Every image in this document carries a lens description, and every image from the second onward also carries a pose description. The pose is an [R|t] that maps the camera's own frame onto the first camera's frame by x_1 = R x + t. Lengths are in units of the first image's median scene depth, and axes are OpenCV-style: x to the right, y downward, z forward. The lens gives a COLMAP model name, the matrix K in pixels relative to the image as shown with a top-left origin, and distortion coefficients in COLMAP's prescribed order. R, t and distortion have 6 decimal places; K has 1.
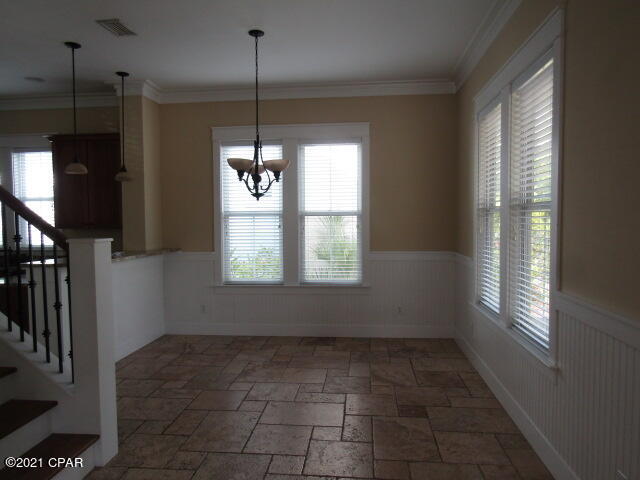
lens RADIAL K [[454.0, 0, 320.0], [0, 454.0, 240.0], [0, 0, 1]] dist [-0.012814, 0.003032]
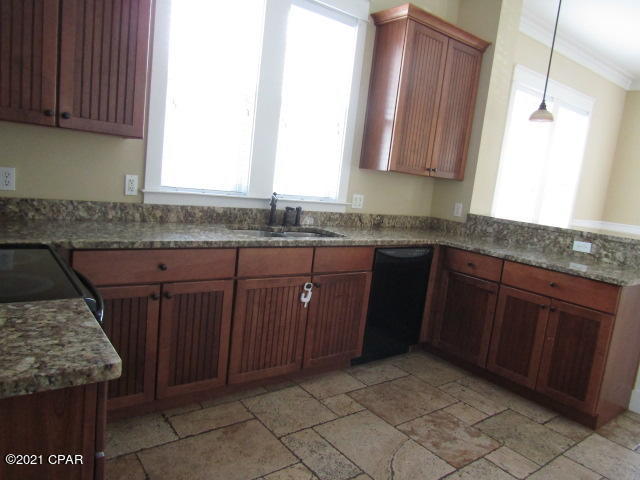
lens RADIAL K [[454.0, 0, 320.0], [0, 454.0, 240.0], [0, 0, 1]] dist [-0.012814, 0.003032]
pose [[0.718137, -0.013081, 0.695779, -1.086044], [-0.085178, 0.990653, 0.106539, 0.009568], [-0.690669, -0.135774, 0.710311, 0.633951]]
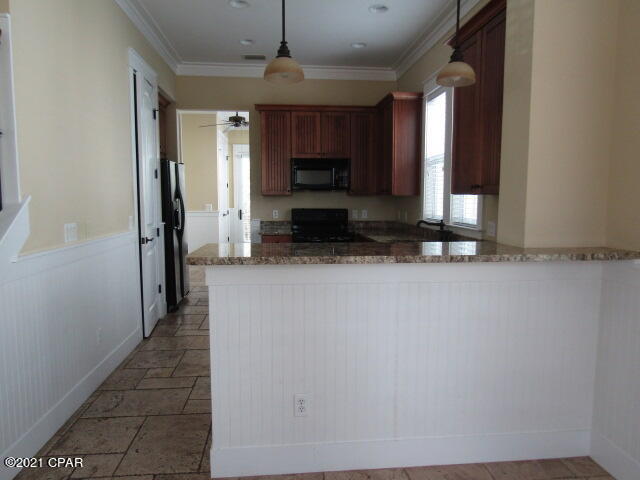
lens RADIAL K [[454.0, 0, 320.0], [0, 454.0, 240.0], [0, 0, 1]] dist [-0.012814, 0.003032]
pose [[0.196233, 0.102887, -0.975144, -0.012773], [-0.046078, 0.994349, 0.095641, -0.014485], [0.979474, 0.026165, 0.199865, 0.713201]]
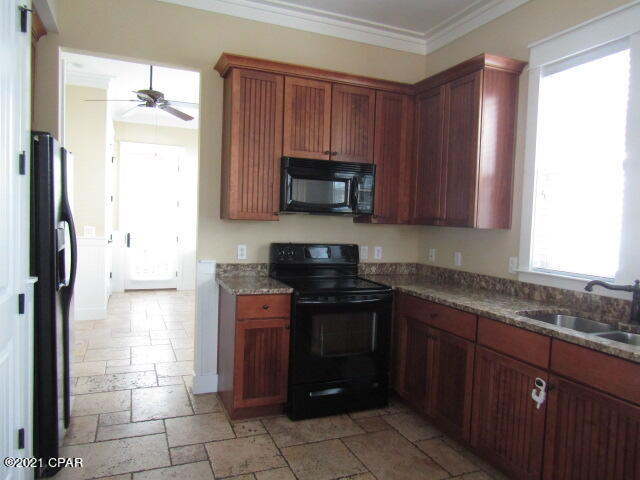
lens RADIAL K [[454.0, 0, 320.0], [0, 454.0, 240.0], [0, 0, 1]] dist [-0.012814, 0.003032]
pose [[0.476217, 0.065754, -0.876866, -0.512848], [-0.076253, 0.996532, 0.033315, -0.012900], [0.876016, 0.050999, 0.479579, 0.612686]]
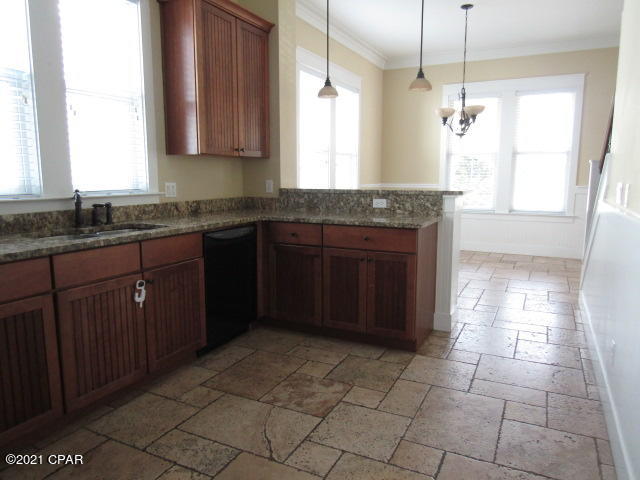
lens RADIAL K [[454.0, 0, 320.0], [0, 454.0, 240.0], [0, 0, 1]] dist [-0.012814, 0.003032]
pose [[0.352882, -0.127516, 0.926938, -1.104632], [0.036813, 0.991795, 0.122424, 0.019535], [-0.934943, -0.009077, 0.354681, 0.656241]]
